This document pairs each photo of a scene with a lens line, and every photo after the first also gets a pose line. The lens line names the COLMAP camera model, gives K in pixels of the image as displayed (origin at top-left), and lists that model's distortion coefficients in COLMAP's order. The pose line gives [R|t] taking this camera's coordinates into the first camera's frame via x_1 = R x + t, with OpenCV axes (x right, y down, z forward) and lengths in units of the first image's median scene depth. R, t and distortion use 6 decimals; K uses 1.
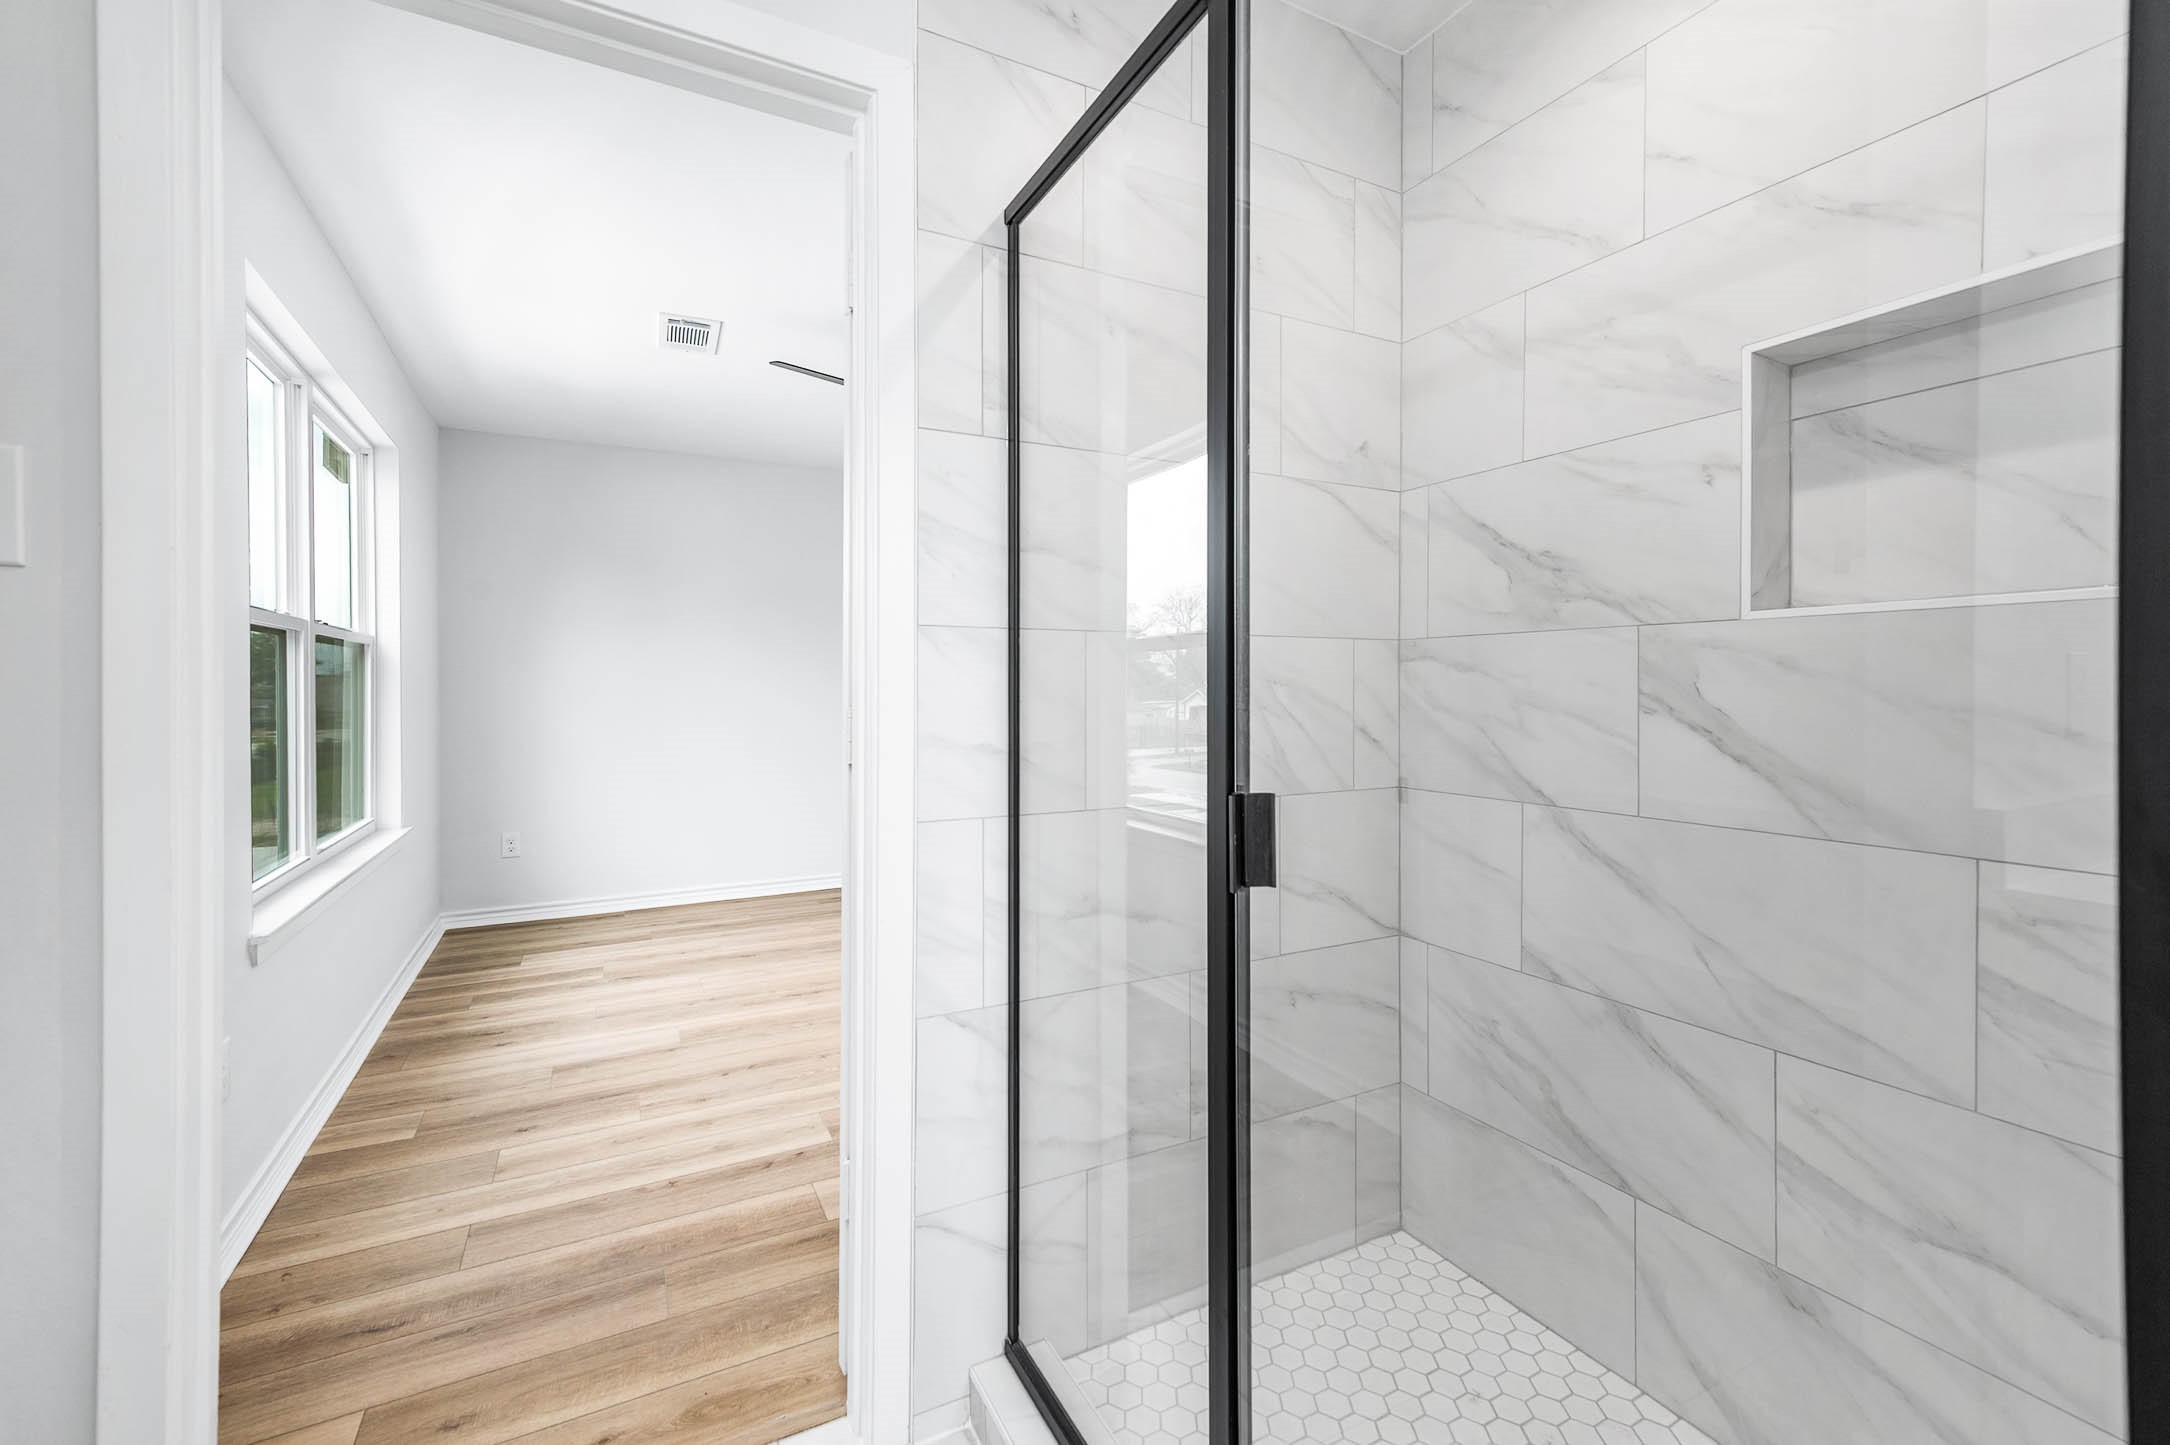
lens RADIAL K [[918.7, 0, 1091.0], [0, 918.7, 713.3], [0, 0, 1]] dist [0.008512, 0.001236]
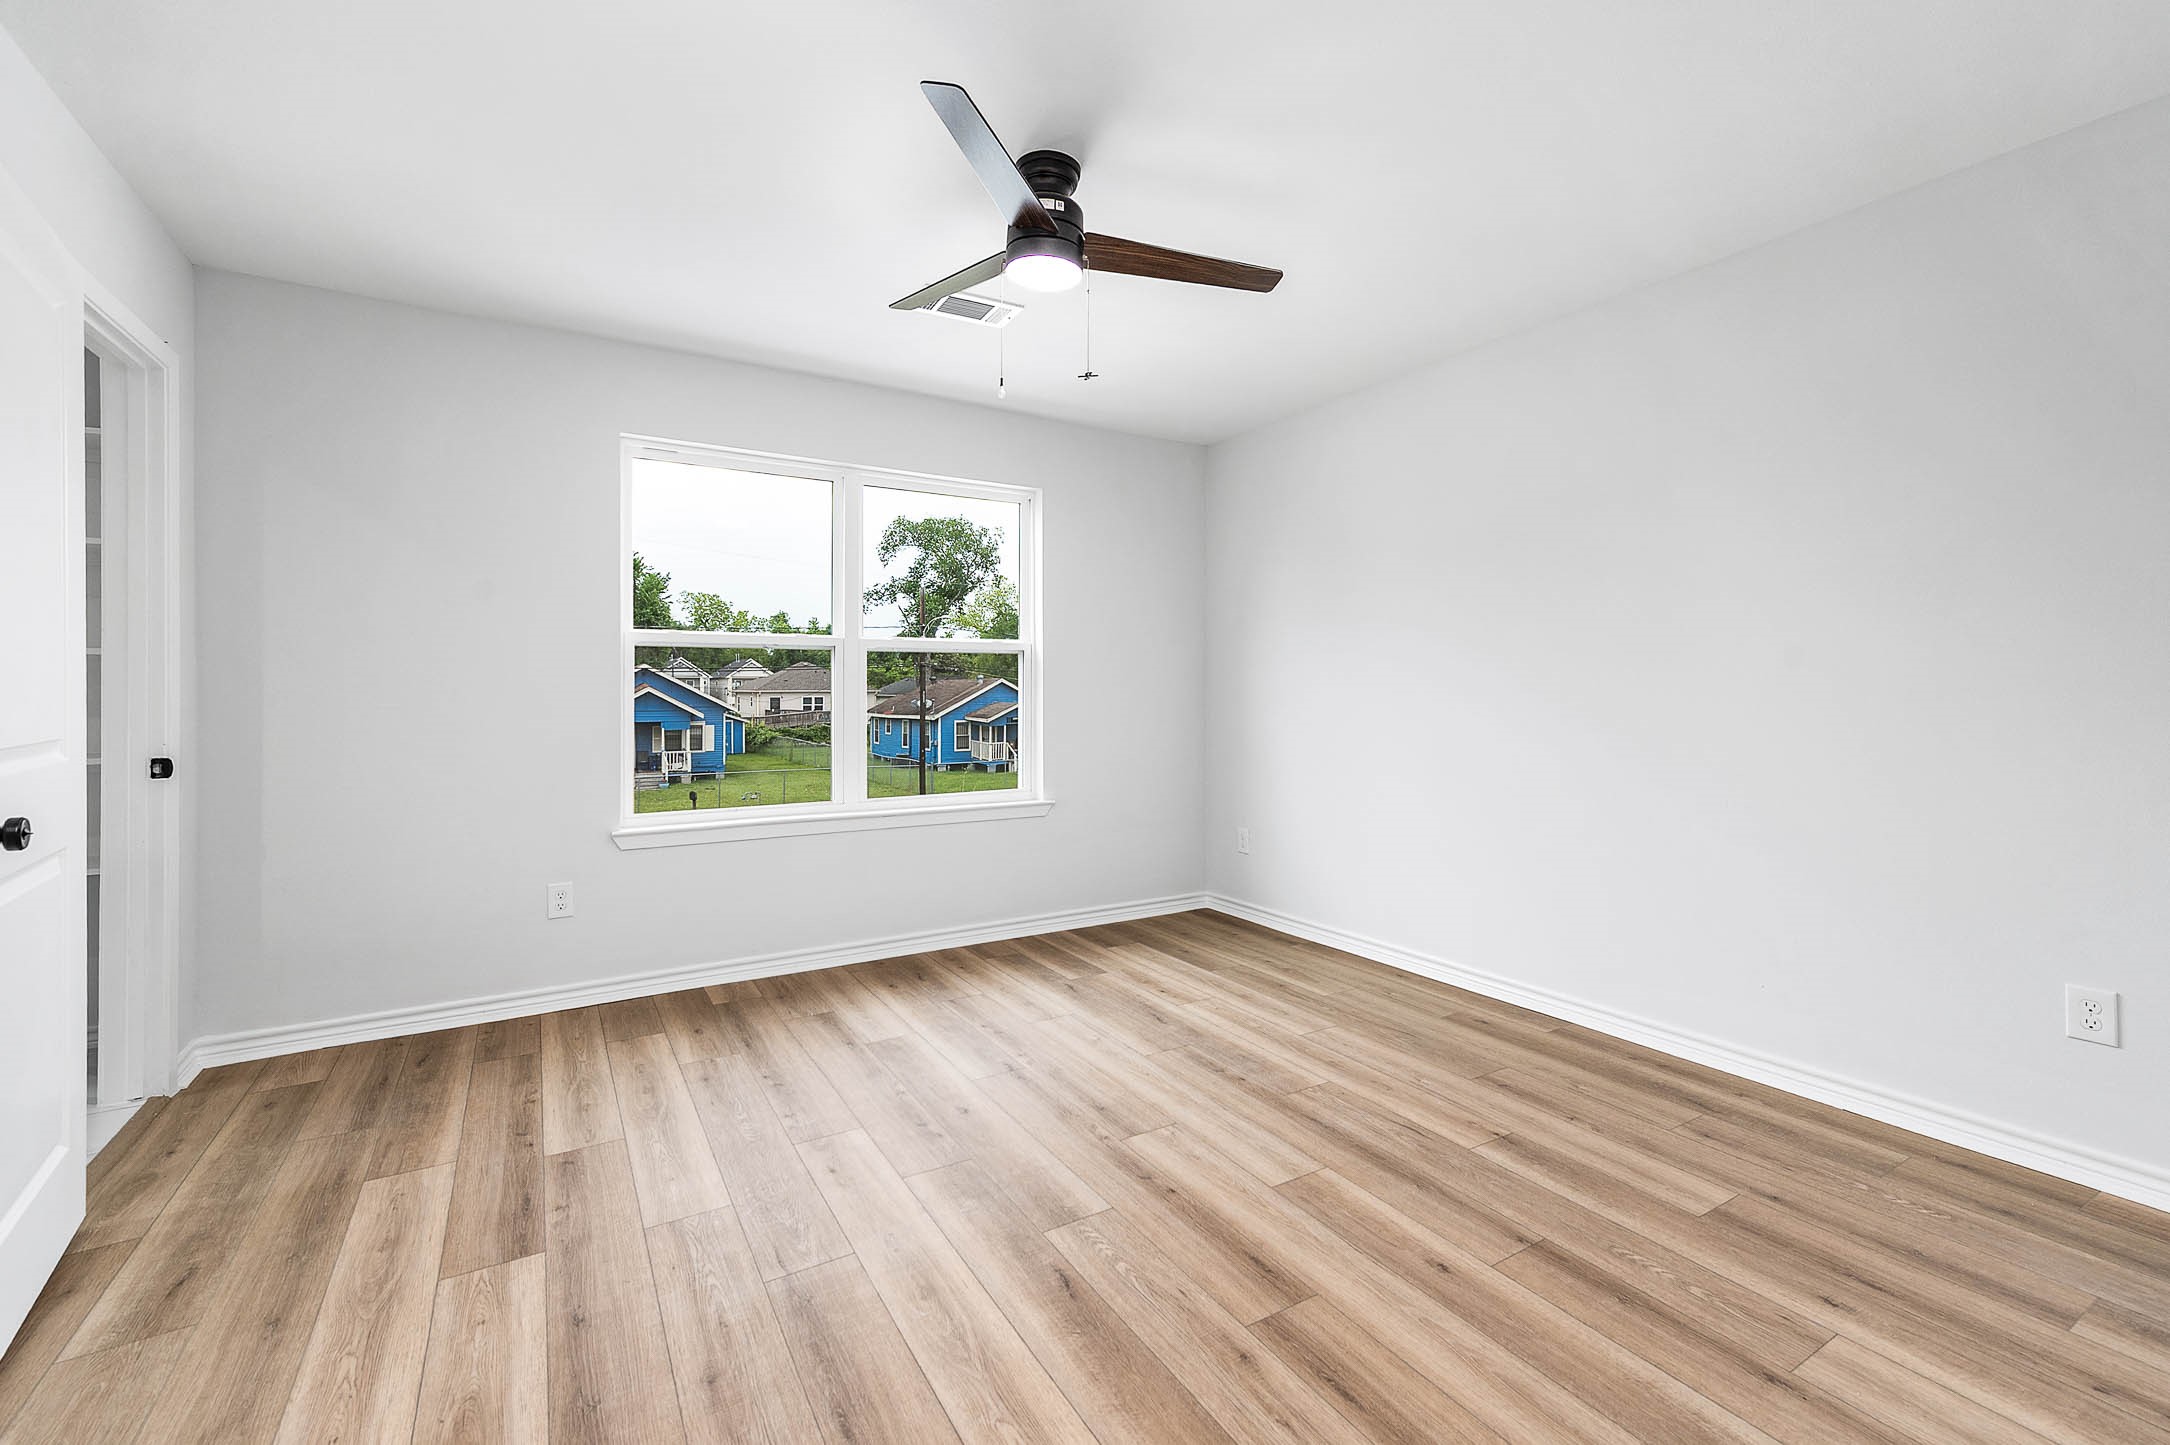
lens RADIAL K [[918.7, 0, 1078.2], [0, 918.7, 702.5], [0, 0, 1]] dist [0.008512, 0.001236]
pose [[0.051831, 0.019530, -0.998465, 0.652606], [-0.025606, 0.999506, 0.018222, -0.038385], [0.998328, 0.024622, 0.052305, 1.396514]]
